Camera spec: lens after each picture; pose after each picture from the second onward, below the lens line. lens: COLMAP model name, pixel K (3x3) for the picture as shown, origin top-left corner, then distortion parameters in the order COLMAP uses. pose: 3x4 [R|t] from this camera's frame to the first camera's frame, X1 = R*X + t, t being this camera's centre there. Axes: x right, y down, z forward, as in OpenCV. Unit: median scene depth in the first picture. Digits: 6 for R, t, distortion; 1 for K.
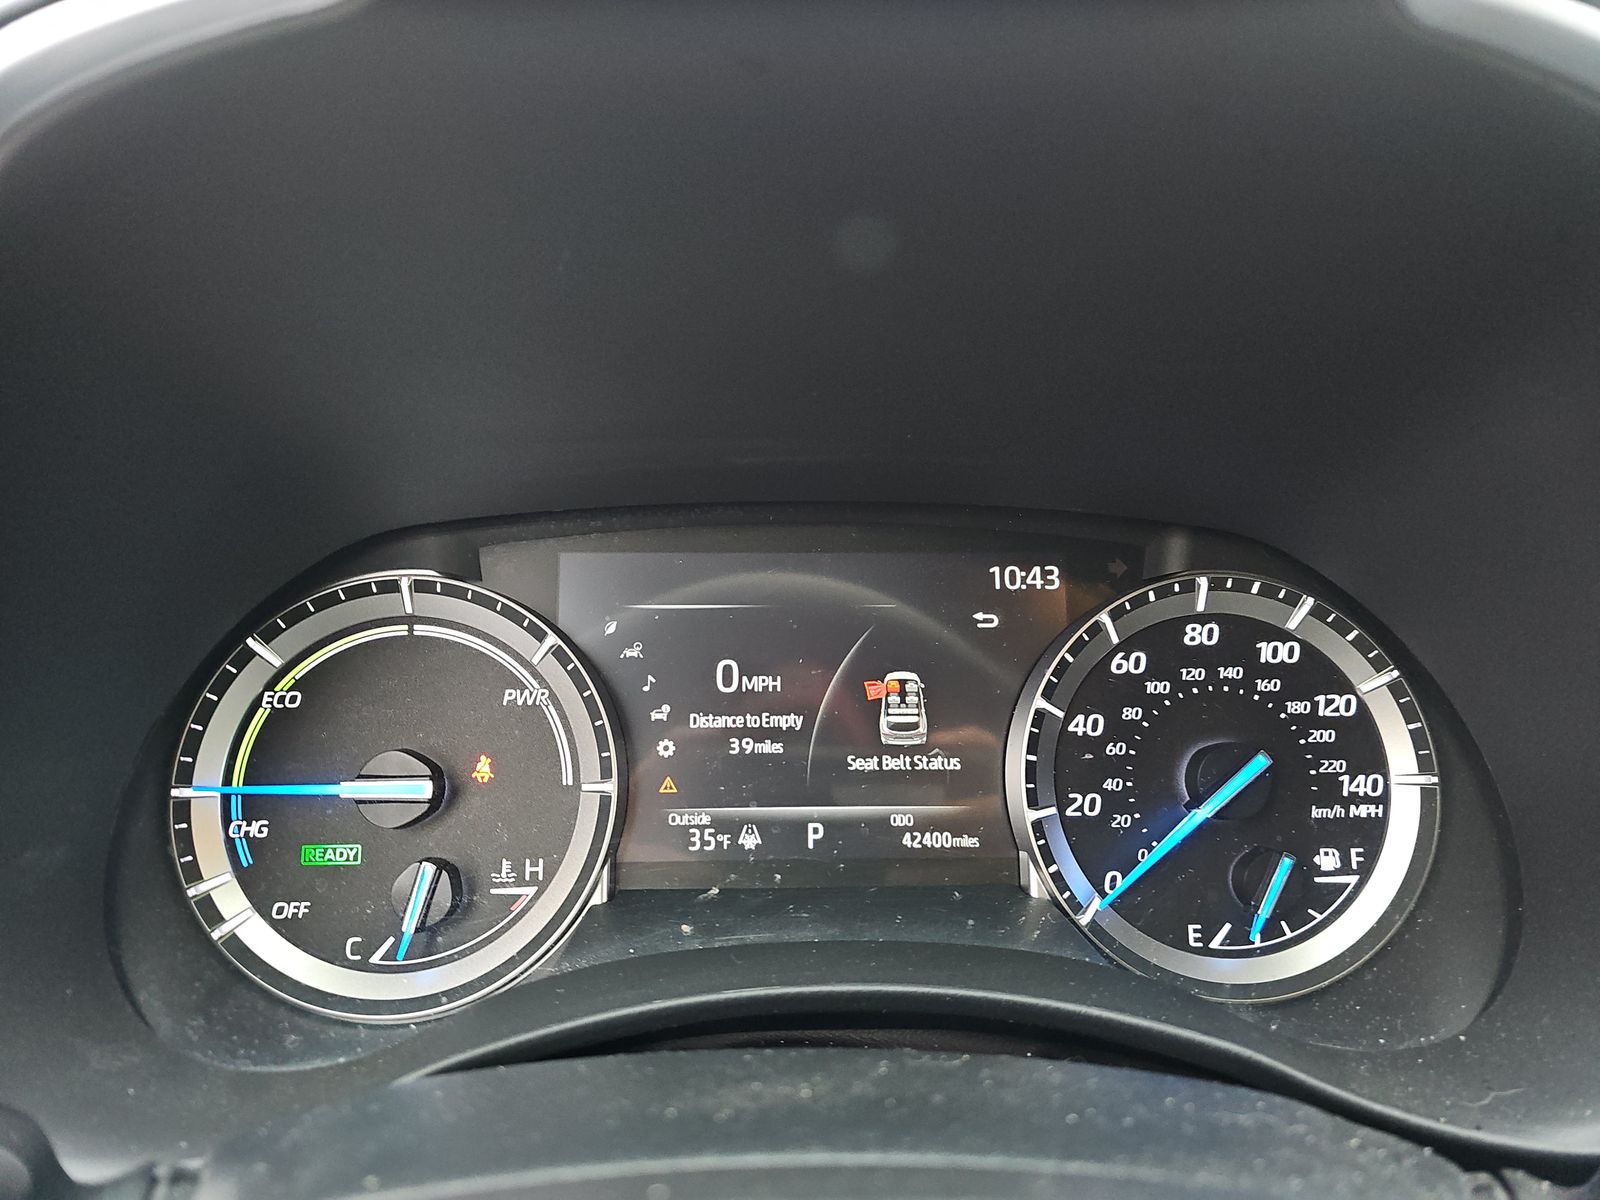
lens RADIAL K [[1064.5, 0, 794.7], [0, 1064.5, 587.5], [0, 0, 1]] dist [0.038758, -0.047760]
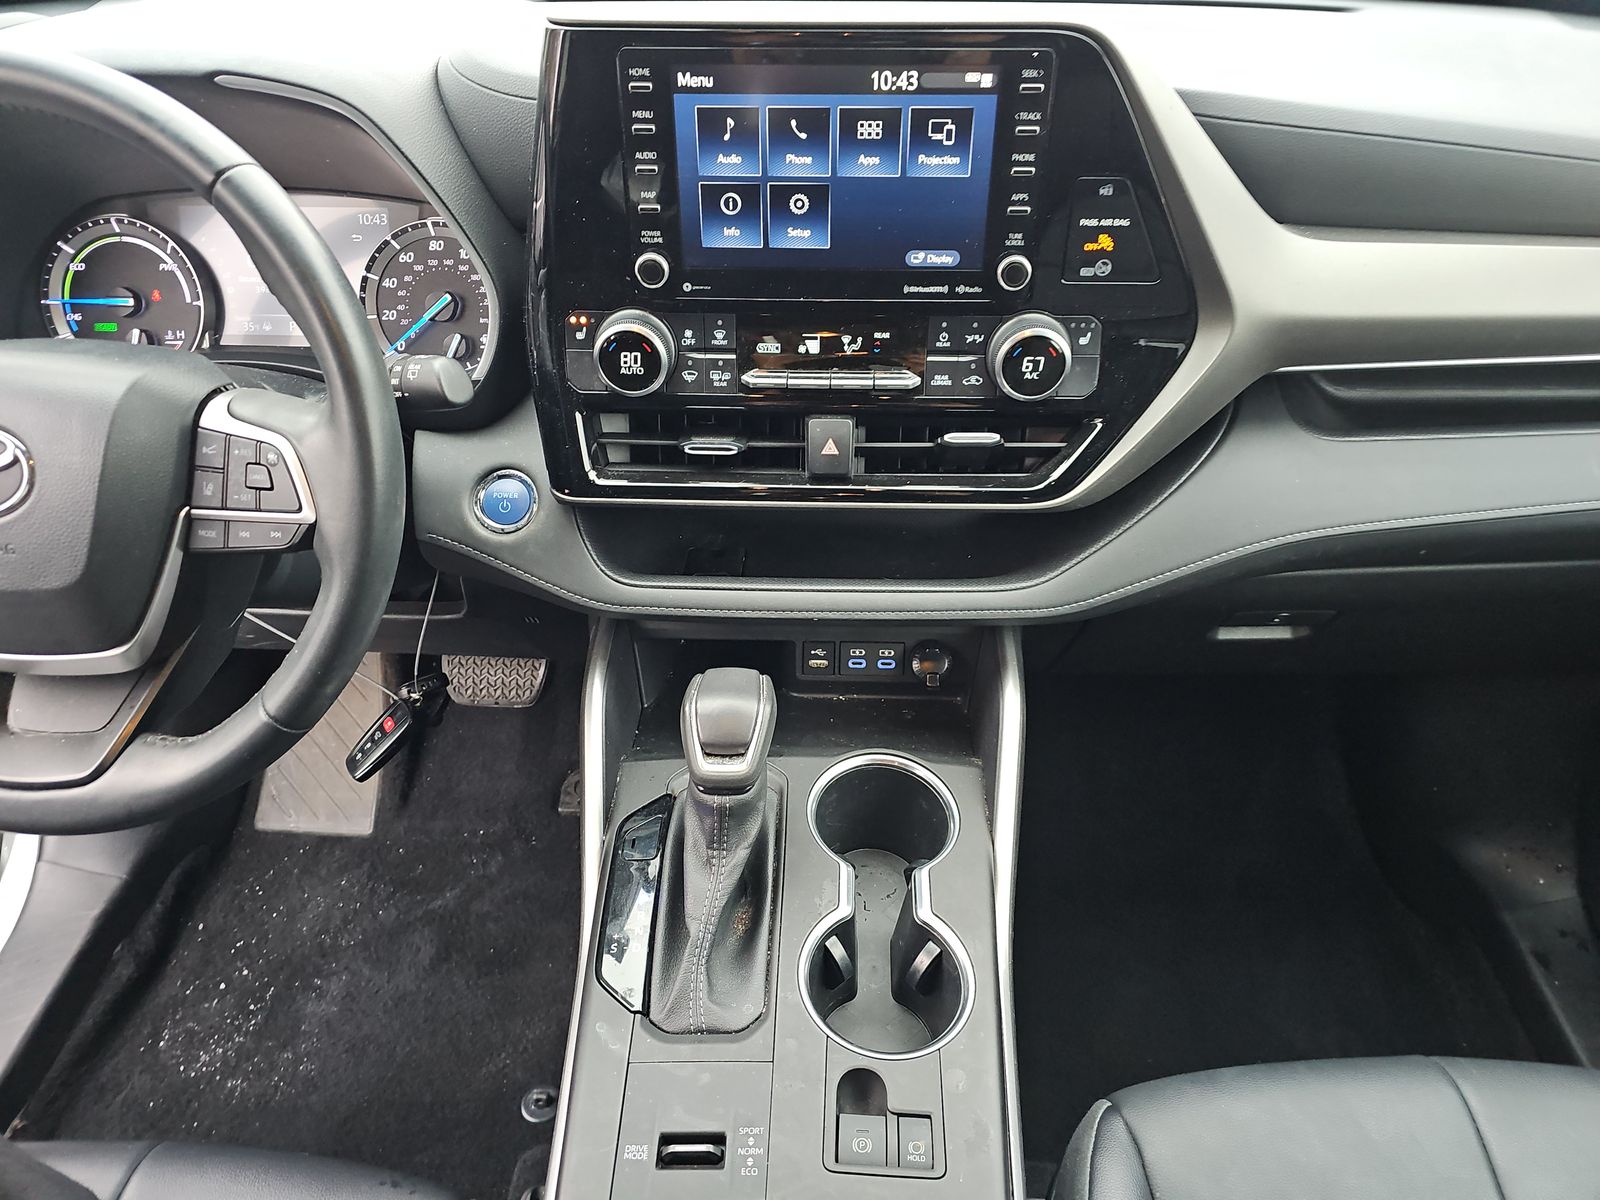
lens RADIAL K [[1064.5, 0, 811.8], [0, 1064.5, 610.4], [0, 0, 1]] dist [0.038758, -0.047760]
pose [[0.997897, 0.033041, -0.055761, 1.429506], [-0.010733, 0.932665, 0.360584, -0.071771], [0.063921, -0.359227, 0.931059, -1.557187]]
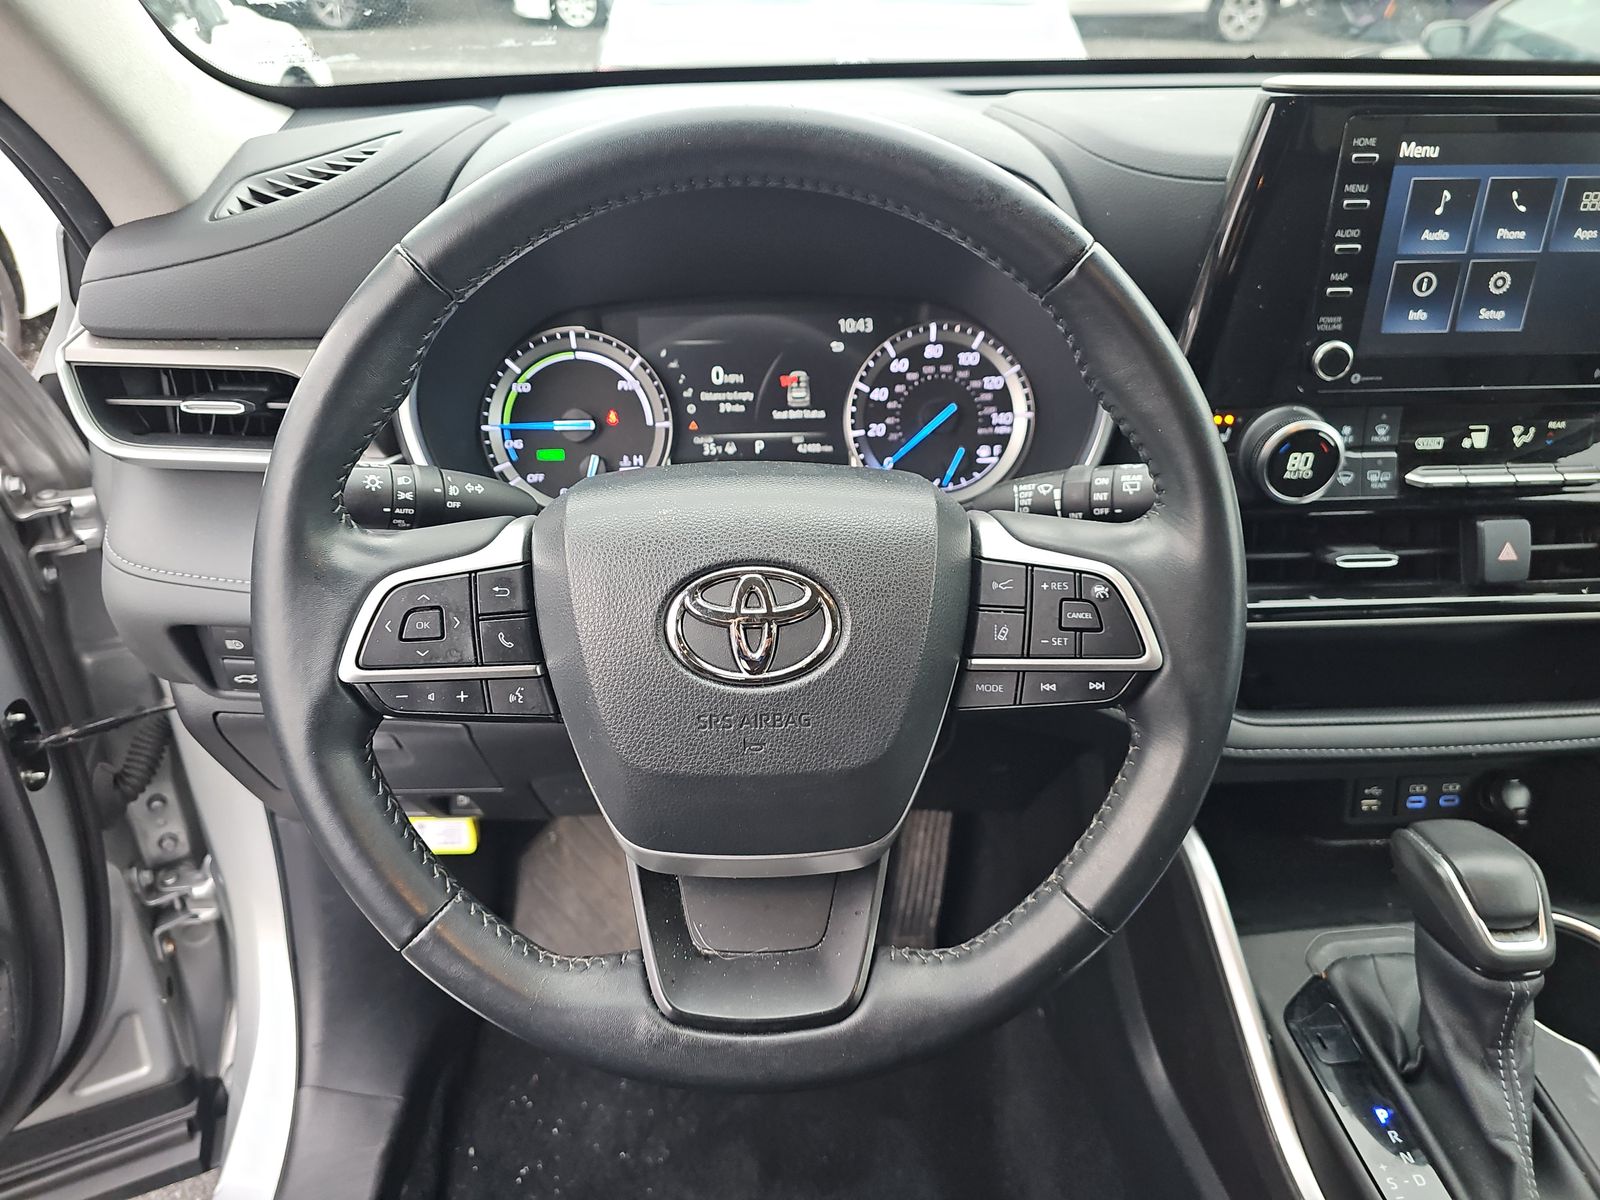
lens RADIAL K [[1064.5, 0, 775.9], [0, 1064.5, 595.3], [0, 0, 1]] dist [0.038758, -0.047760]
pose [[0.999841, -0.017808, -0.000821, 0.051010], [0.017472, 0.969729, 0.243558, -0.009786], [-0.003541, -0.243534, 0.969886, -1.266512]]
